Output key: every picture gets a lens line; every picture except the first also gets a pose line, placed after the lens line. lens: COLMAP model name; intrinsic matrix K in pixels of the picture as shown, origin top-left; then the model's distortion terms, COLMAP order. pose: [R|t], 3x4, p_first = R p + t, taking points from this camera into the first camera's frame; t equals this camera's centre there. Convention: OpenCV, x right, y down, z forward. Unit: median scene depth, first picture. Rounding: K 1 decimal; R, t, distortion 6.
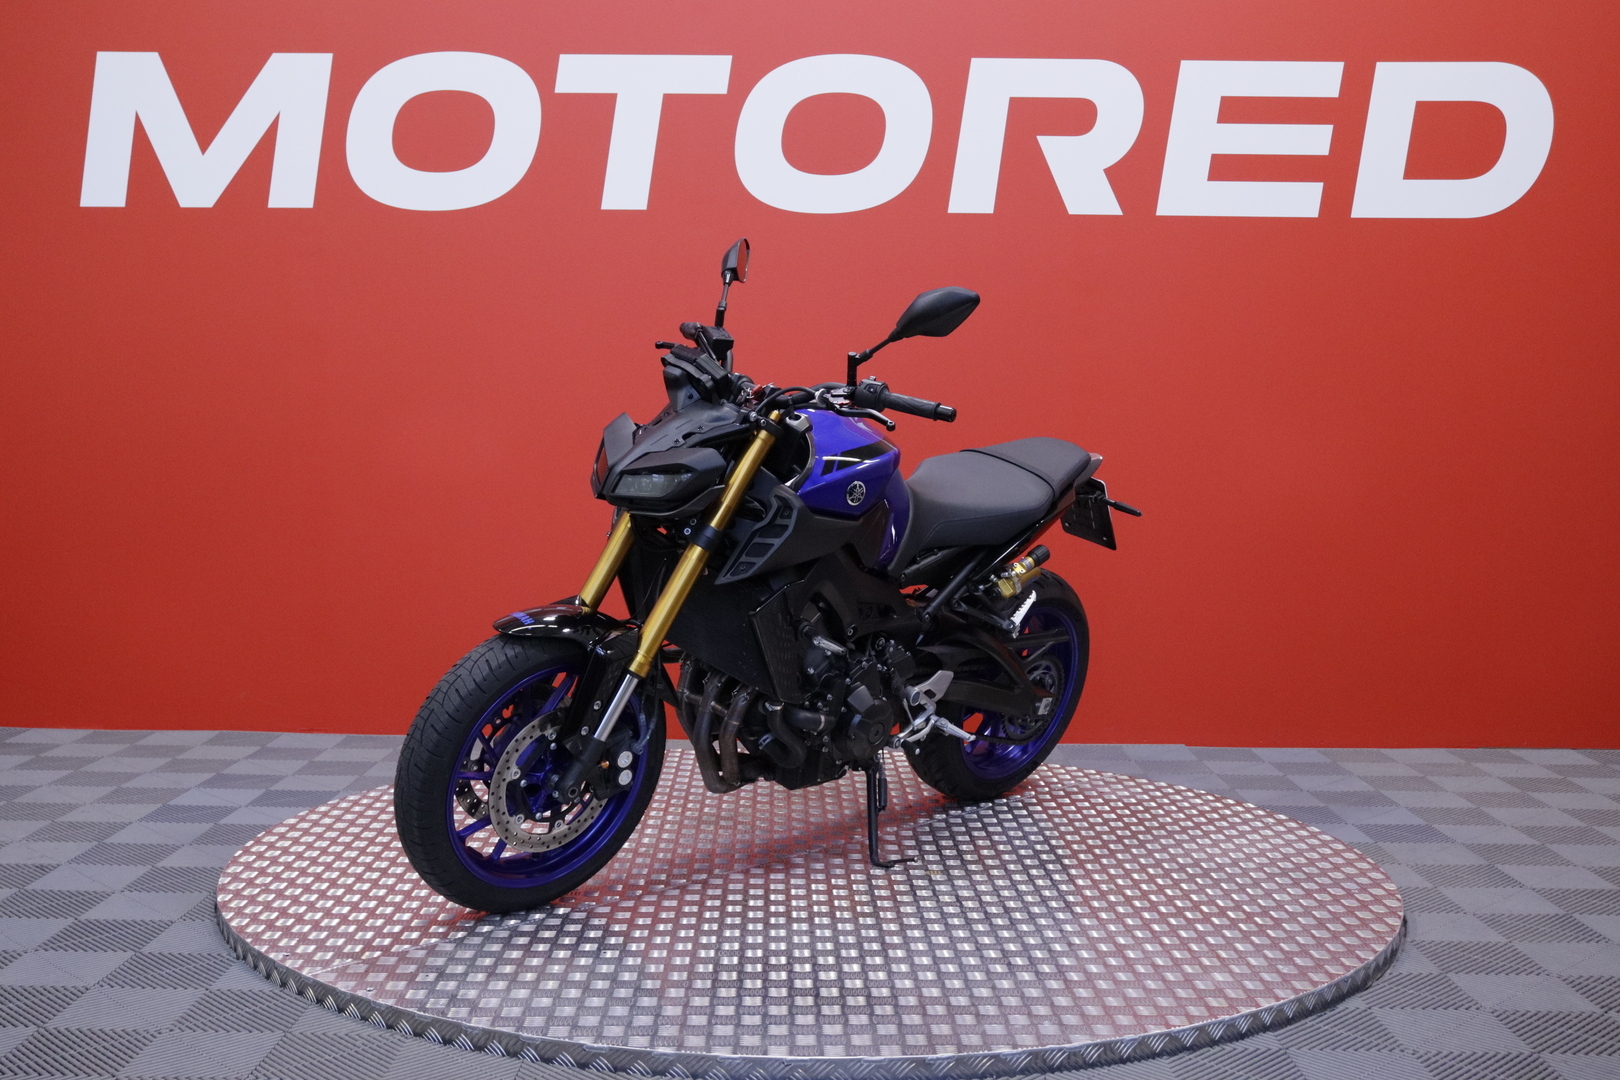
lens RADIAL K [[1835.3, 0, 815.3], [0, 1835.3, 541.6], [0, 0, 1]] dist [-0.060760, 0.000000]
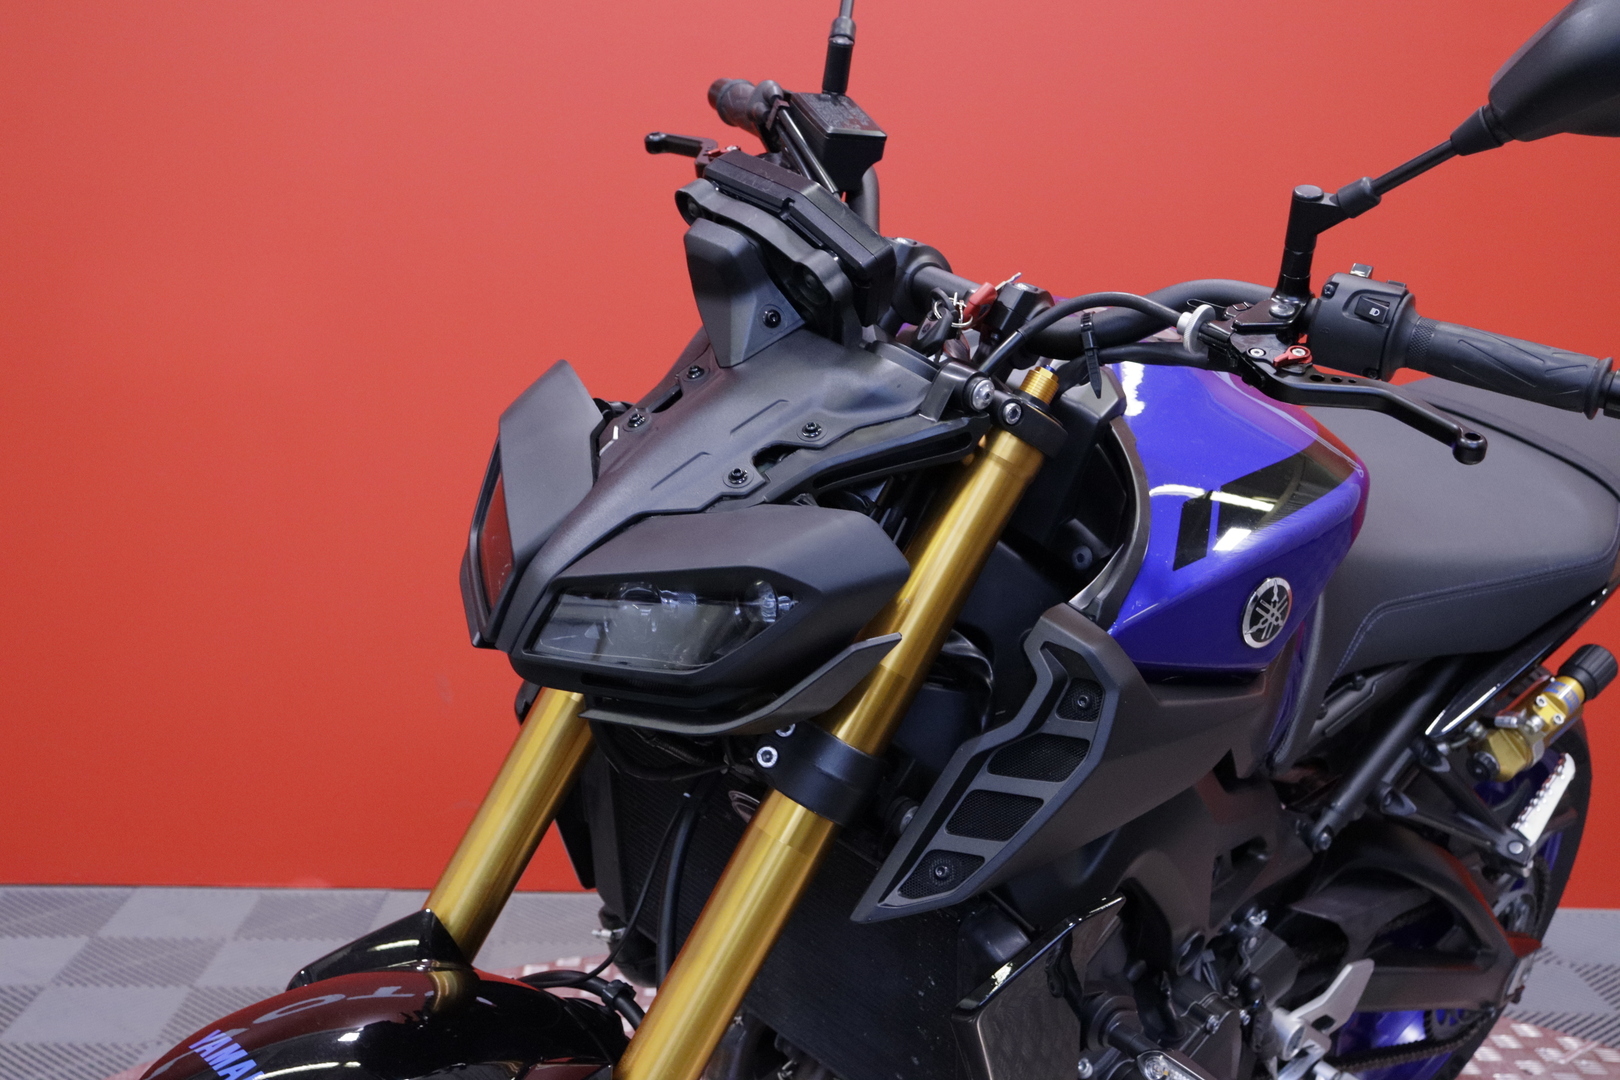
lens RADIAL K [[2235.2, 0, 817.1], [0, 2235.2, 537.5], [0, 0, 1]] dist [0.050630, 0.000000]
pose [[0.999842, 0.006108, 0.016674, -0.011962], [-0.007522, 0.996258, 0.086104, -0.013483], [-0.016085, -0.086216, 0.996147, 0.109761]]
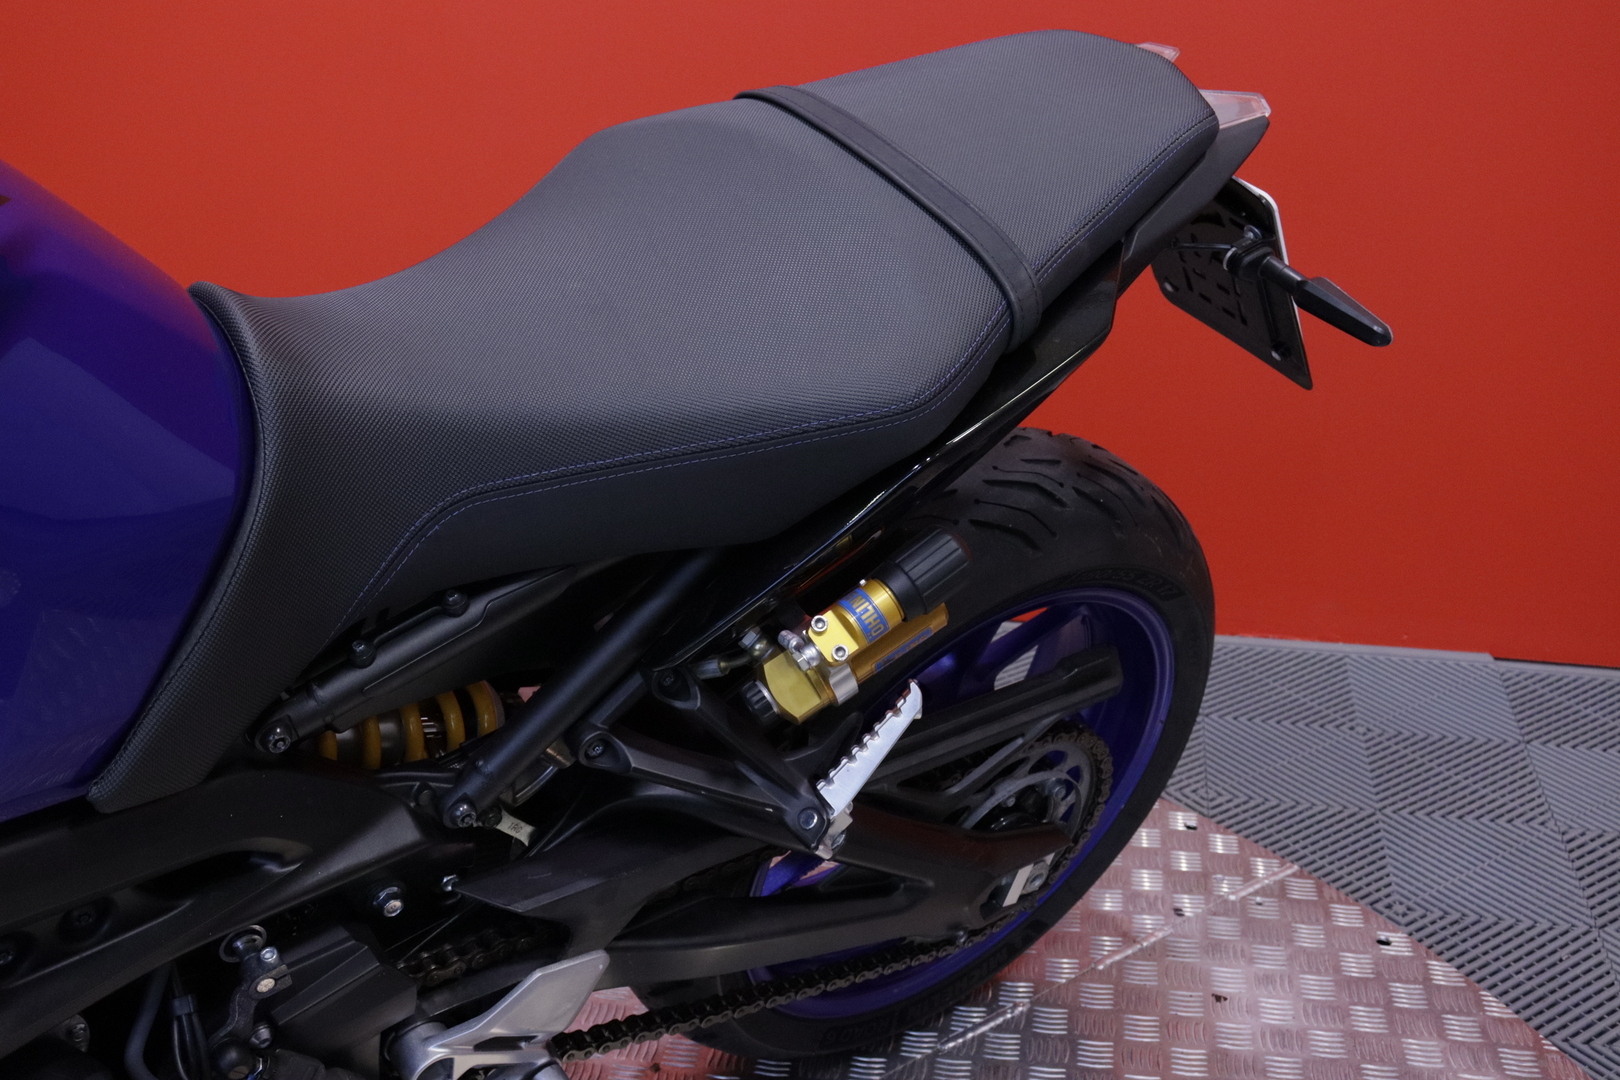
lens RADIAL K [[1885.7, 0, 809.9], [0, 1885.7, 540.1], [0, 0, 1]] dist [-0.033940, 0.000000]
pose [[0.982697, 0.062901, -0.174214, 0.032311], [-0.002588, 0.945143, 0.326646, -0.017556], [0.185204, -0.320543, 0.928952, 0.161347]]
